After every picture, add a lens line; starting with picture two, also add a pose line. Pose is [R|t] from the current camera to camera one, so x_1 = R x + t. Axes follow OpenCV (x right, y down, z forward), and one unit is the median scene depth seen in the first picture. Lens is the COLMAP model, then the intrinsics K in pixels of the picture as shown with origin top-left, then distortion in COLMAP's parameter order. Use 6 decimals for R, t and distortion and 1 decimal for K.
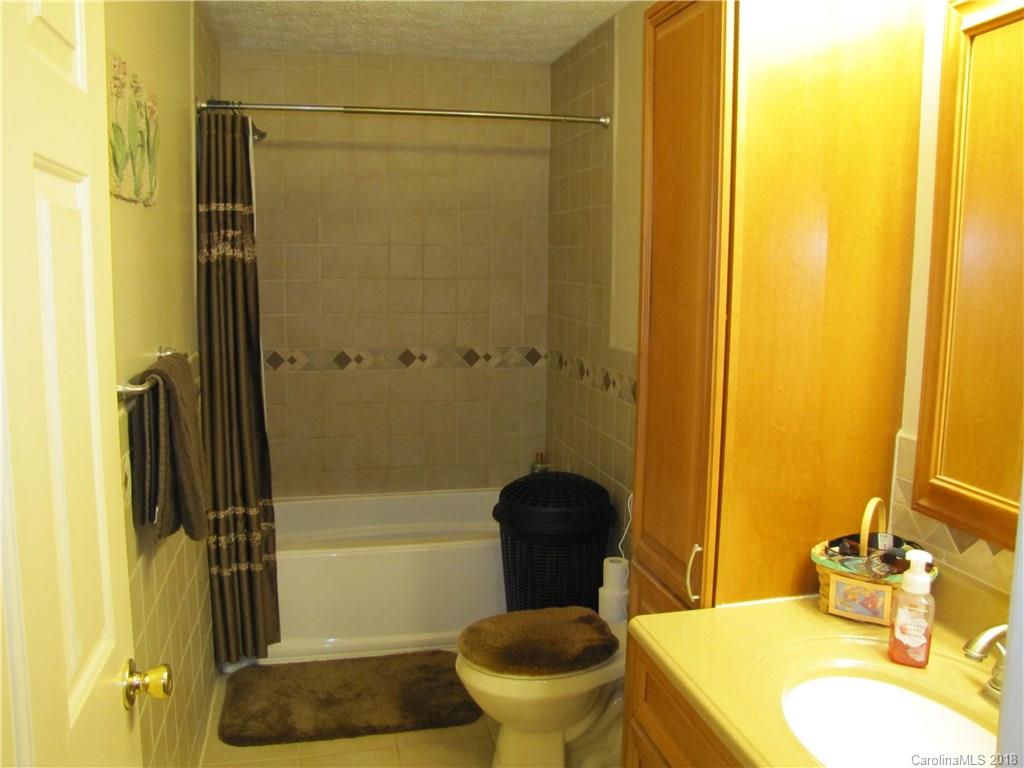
lens RADIAL K [[859.8, 0, 507.7], [0, 859.8, 384.8], [0, 0, 1]] dist [-0.187404, 0.154973]
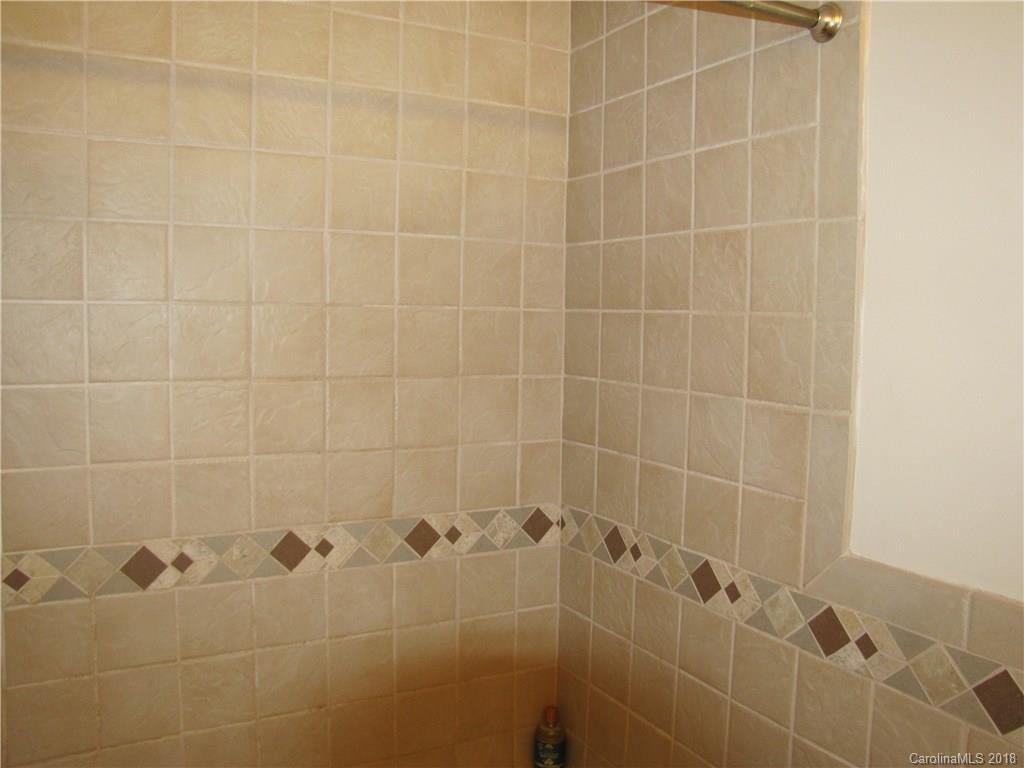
lens RADIAL K [[859.8, 0, 517.9], [0, 859.8, 382.5], [0, 0, 1]] dist [-0.187404, 0.154973]
pose [[0.965191, -0.014020, 0.261171, -0.115685], [0.031243, 0.997593, -0.061911, -0.088802], [-0.259674, 0.067916, 0.963305, 0.525046]]
